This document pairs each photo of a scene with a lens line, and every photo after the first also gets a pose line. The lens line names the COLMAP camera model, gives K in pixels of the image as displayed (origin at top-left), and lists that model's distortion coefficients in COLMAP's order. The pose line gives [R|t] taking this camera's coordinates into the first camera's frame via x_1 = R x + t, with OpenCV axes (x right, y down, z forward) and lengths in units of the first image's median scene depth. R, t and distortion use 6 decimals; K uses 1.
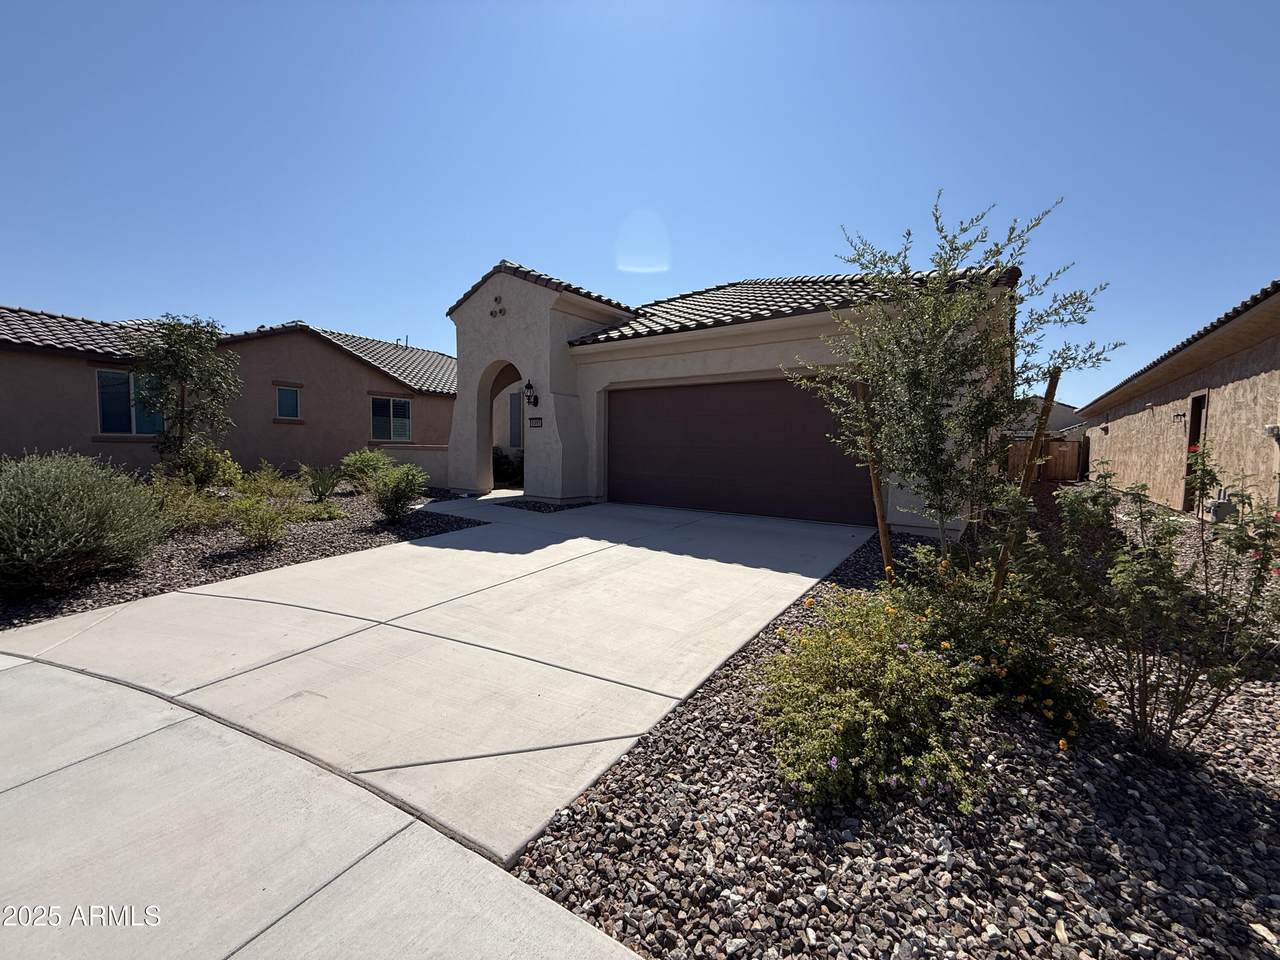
lens RADIAL K [[512.2, 0, 642.4], [0, 512.2, 475.0], [0, 0, 1]] dist [0.000029, 0.000009]
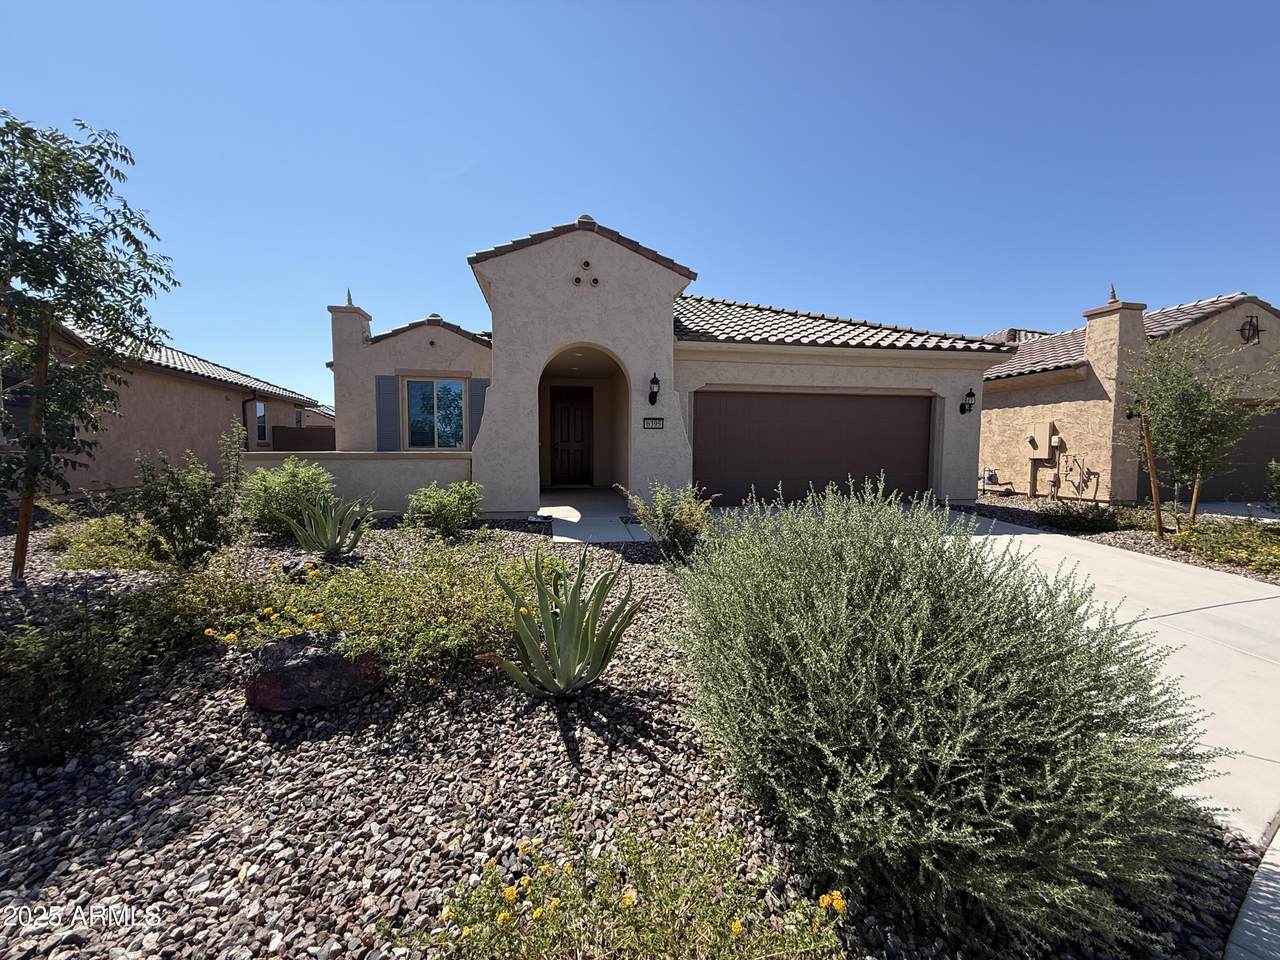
lens RADIAL K [[512.2, 0, 638.8], [0, 512.2, 482.8], [0, 0, 1]] dist [0.000029, 0.000009]
pose [[0.700659, -0.058288, 0.711111, -0.784817], [0.047392, 0.998258, 0.035129, -0.032228], [-0.711921, 0.009088, 0.702201, 0.387826]]
